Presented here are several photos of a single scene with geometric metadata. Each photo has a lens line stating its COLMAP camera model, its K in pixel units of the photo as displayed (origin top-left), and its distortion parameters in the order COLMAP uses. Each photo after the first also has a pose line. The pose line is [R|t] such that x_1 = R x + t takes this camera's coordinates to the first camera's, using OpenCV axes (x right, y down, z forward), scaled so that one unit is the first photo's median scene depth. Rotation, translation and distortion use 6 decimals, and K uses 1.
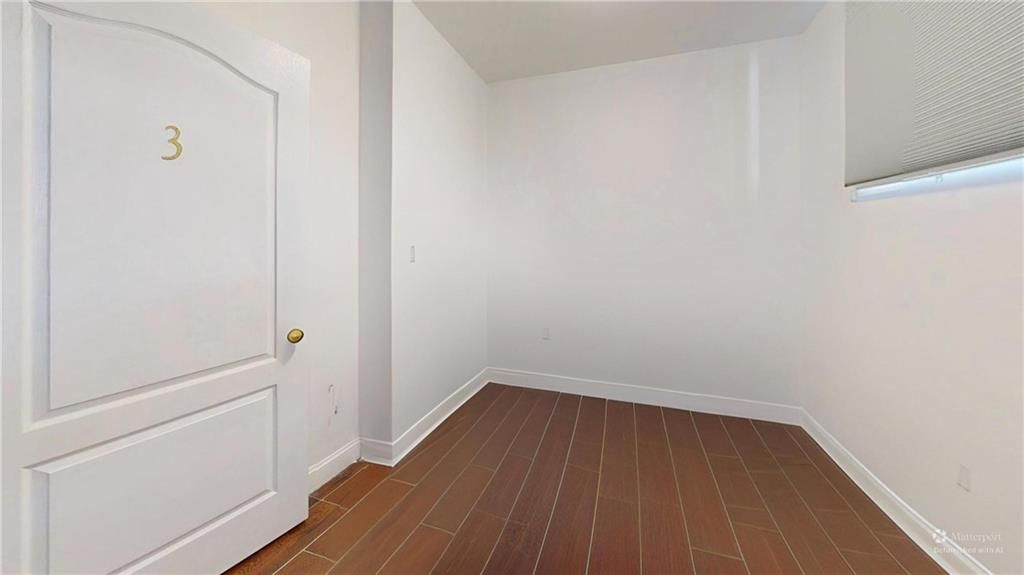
lens RADIAL K [[367.8, 0, 508.6], [0, 367.8, 287.4], [0, 0, 1]] dist [0.001282, -0.000067]
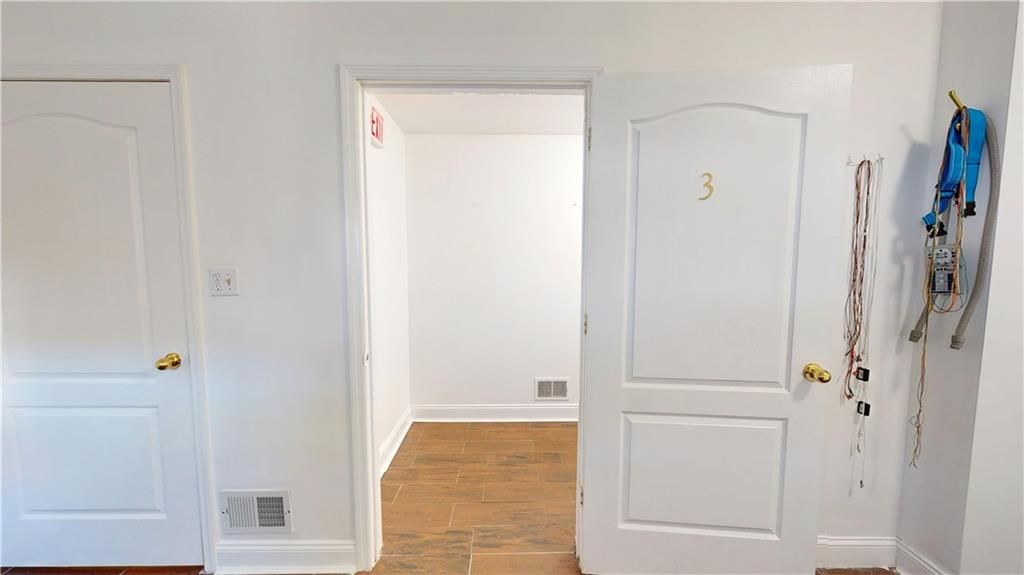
lens RADIAL K [[367.8, 0, 508.7], [0, 367.8, 287.6], [0, 0, 1]] dist [0.001282, -0.000067]
pose [[0.338172, 0.075572, -0.938045, 0.002686], [0.002455, 0.996696, 0.081182, -0.173975], [0.941081, -0.029756, 0.336870, -0.001656]]
